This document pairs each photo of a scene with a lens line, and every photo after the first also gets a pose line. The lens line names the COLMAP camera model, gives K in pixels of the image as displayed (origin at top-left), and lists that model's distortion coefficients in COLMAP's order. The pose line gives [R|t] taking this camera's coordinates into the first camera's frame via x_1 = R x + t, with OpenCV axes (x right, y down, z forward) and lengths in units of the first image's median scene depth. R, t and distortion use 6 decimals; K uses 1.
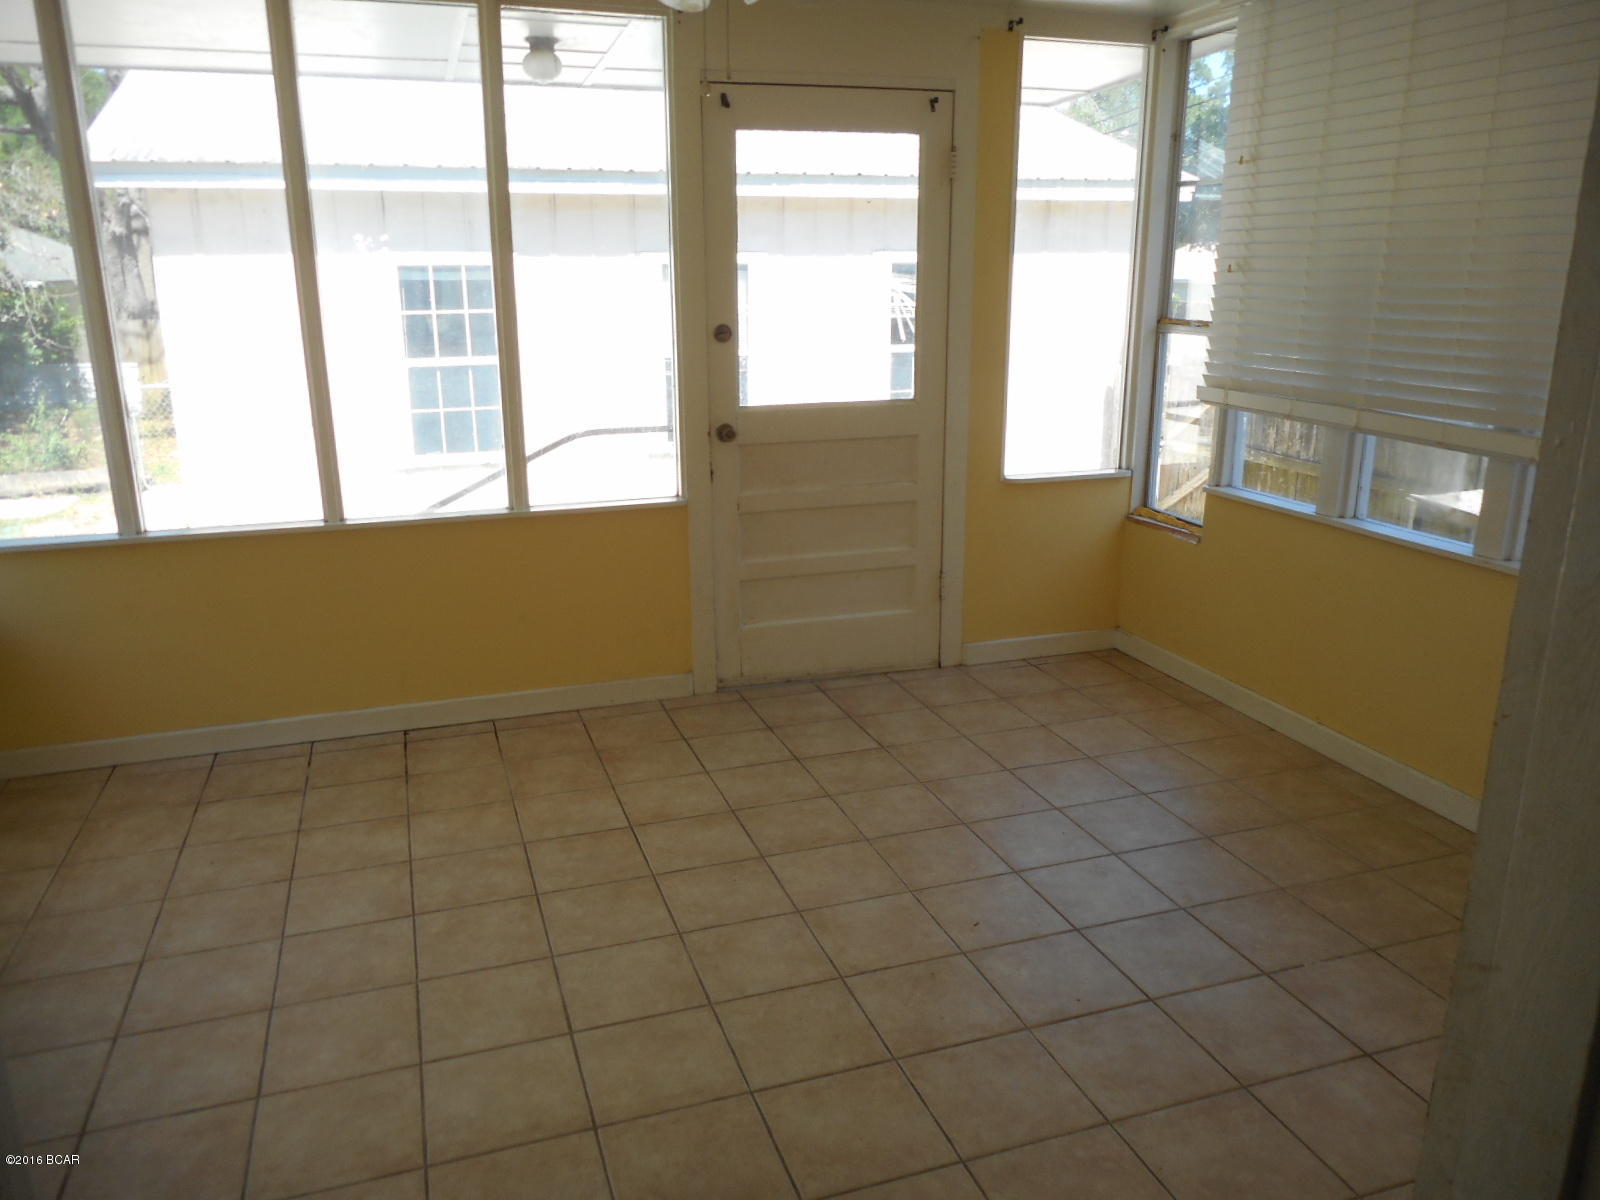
lens RADIAL K [[1174.7, 0, 800.0], [0, 1174.7, 600.0], [0, 0, 1]] dist [-0.016932, -0.007822]
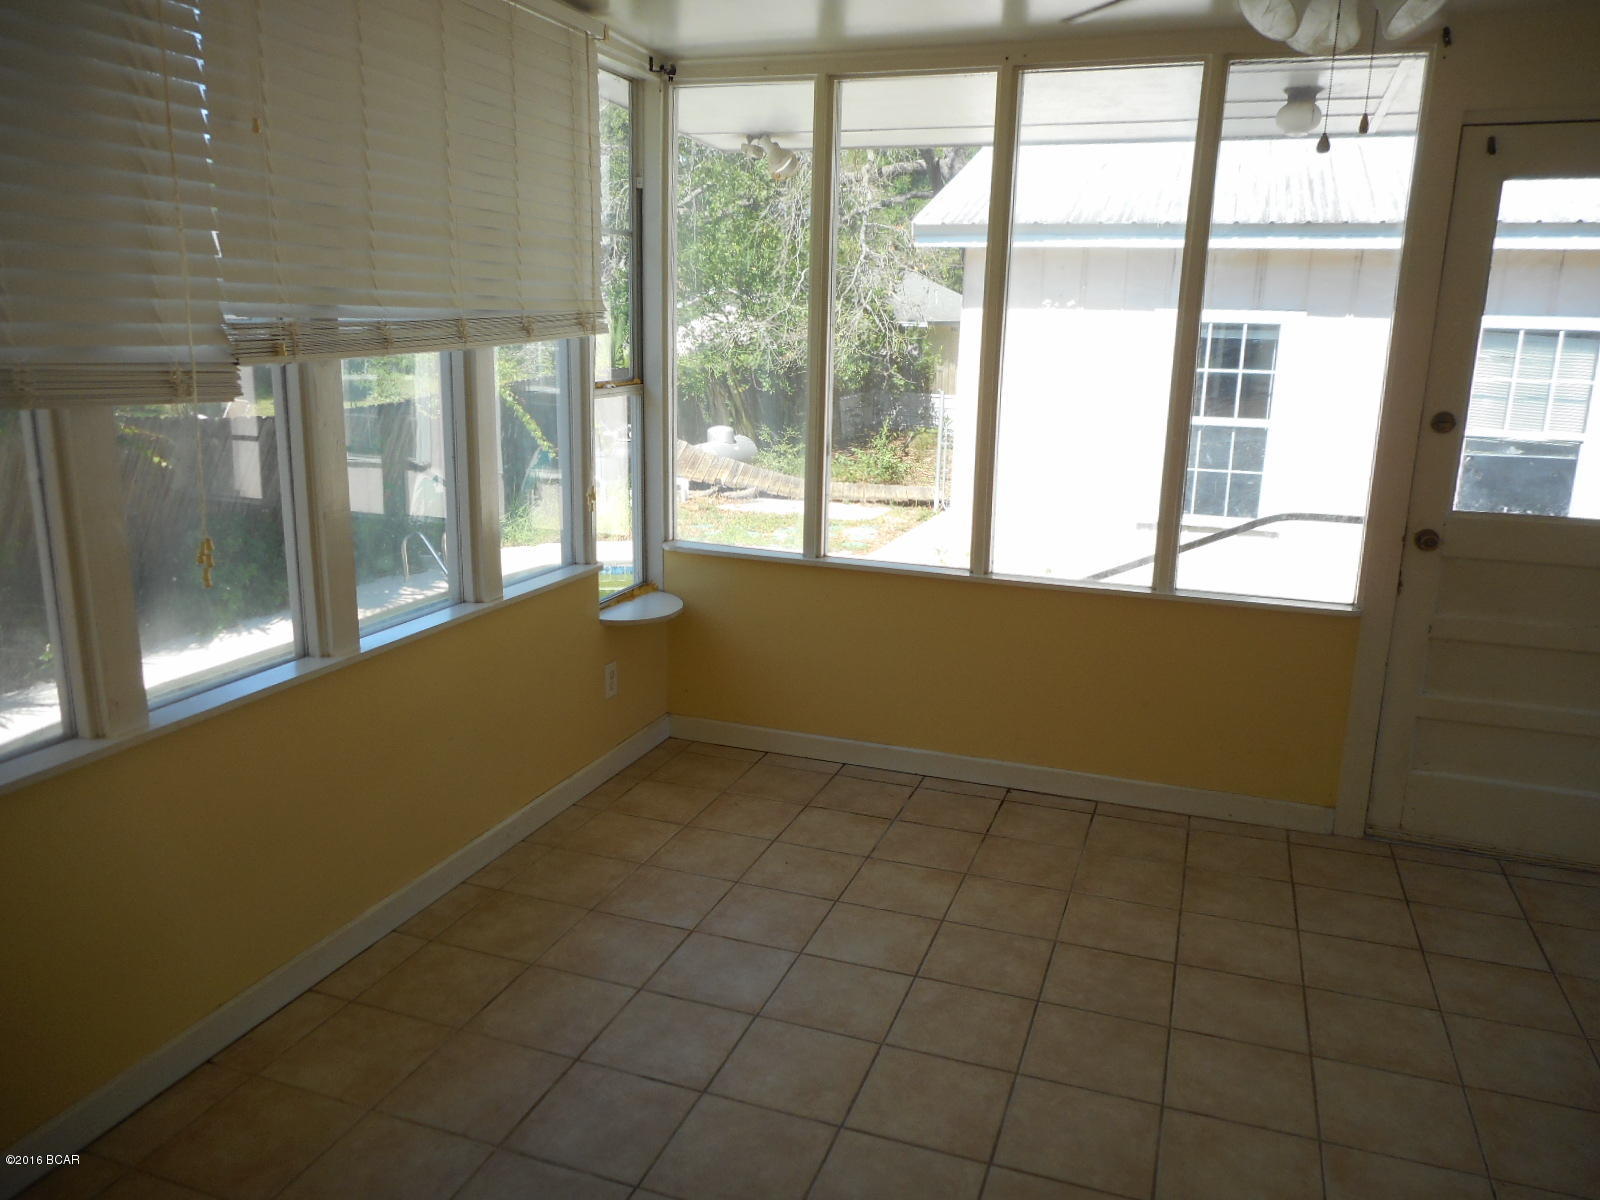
lens RADIAL K [[1168.5, 0, 796.2], [0, 1168.5, 611.7], [0, 0, 1]] dist [-0.033011, 0.000819]
pose [[0.774612, 0.174069, -0.608010, 0.110516], [-0.191309, 0.980829, 0.037075, -0.041873], [0.602807, 0.087599, 0.793064, 0.093427]]
